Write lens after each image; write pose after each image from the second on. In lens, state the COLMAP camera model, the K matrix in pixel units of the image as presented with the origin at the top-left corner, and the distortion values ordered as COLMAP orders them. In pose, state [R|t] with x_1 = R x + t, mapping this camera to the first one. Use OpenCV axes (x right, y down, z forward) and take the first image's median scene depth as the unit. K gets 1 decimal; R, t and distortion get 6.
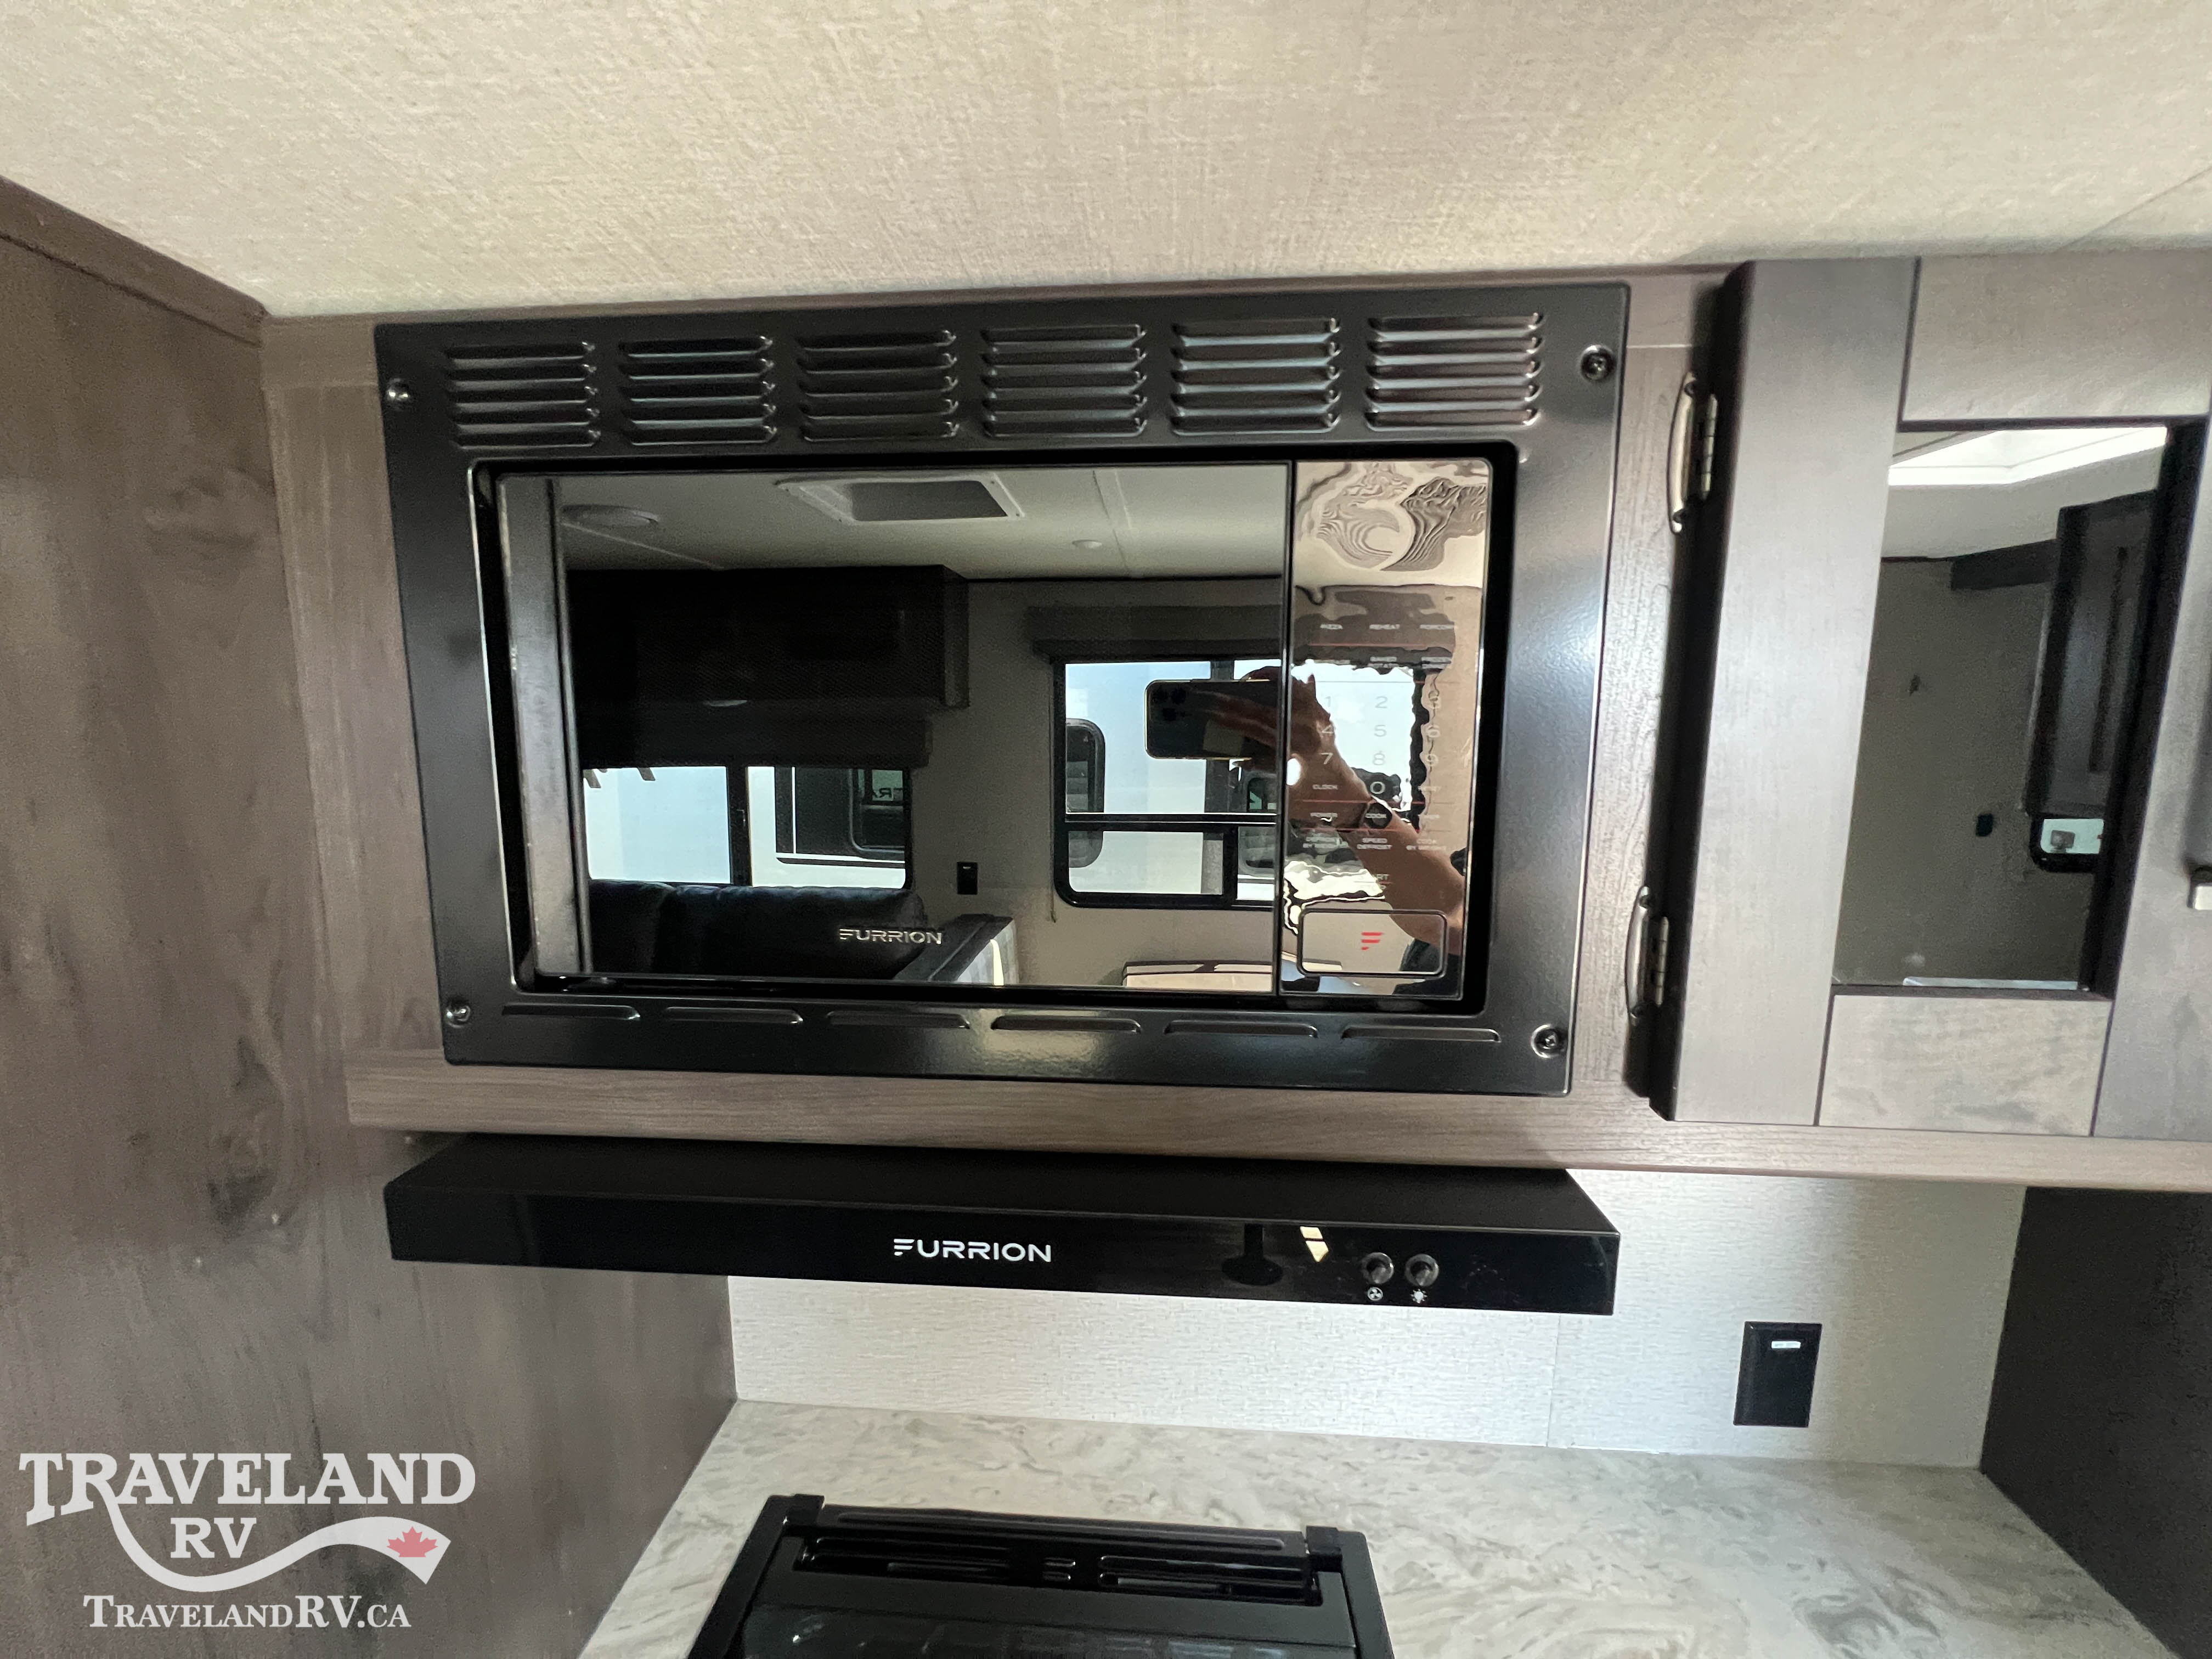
lens RADIAL K [[886.4, 0, 1101.1], [0, 886.4, 833.1], [0, 0, 1]] dist [-0.002041, 0.000103]
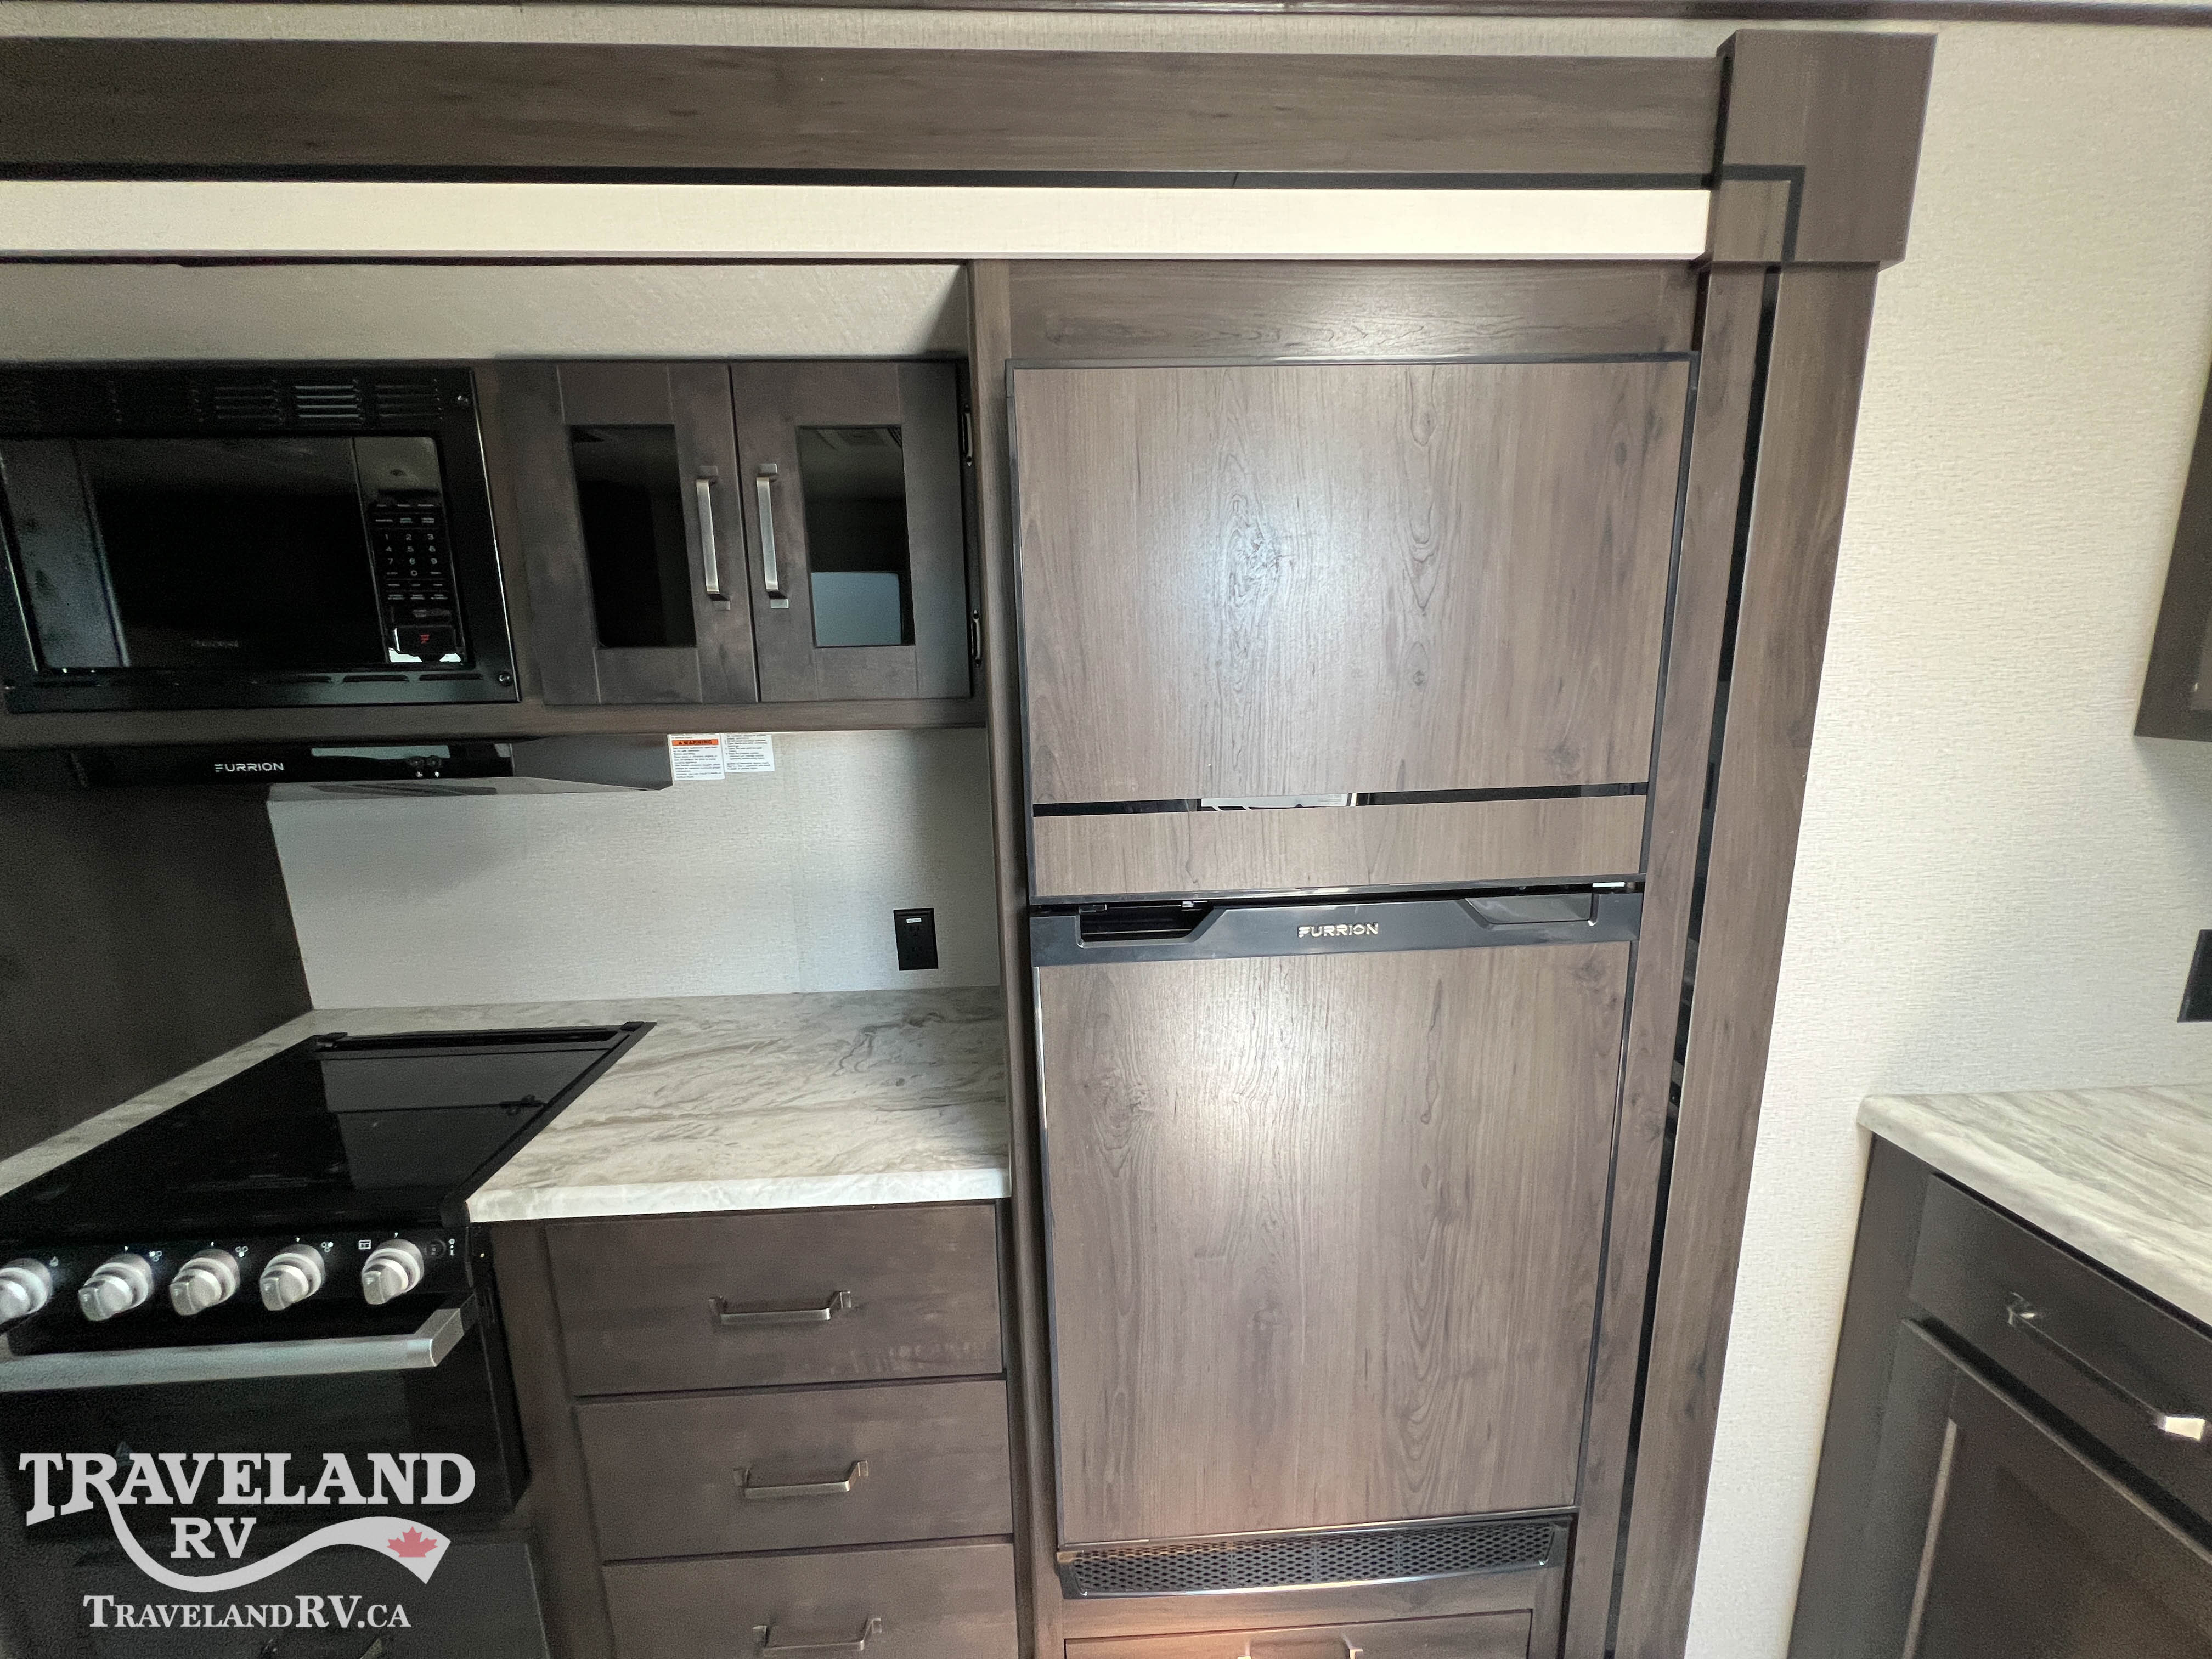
lens RADIAL K [[886.4, 0, 1105.8], [0, 886.4, 830.9], [0, 0, 1]] dist [-0.002041, 0.000103]
pose [[0.993036, -0.044125, 0.109232, 1.024880], [0.037862, 0.997554, 0.058764, 0.314558], [-0.111558, -0.054219, 0.992278, -0.902447]]
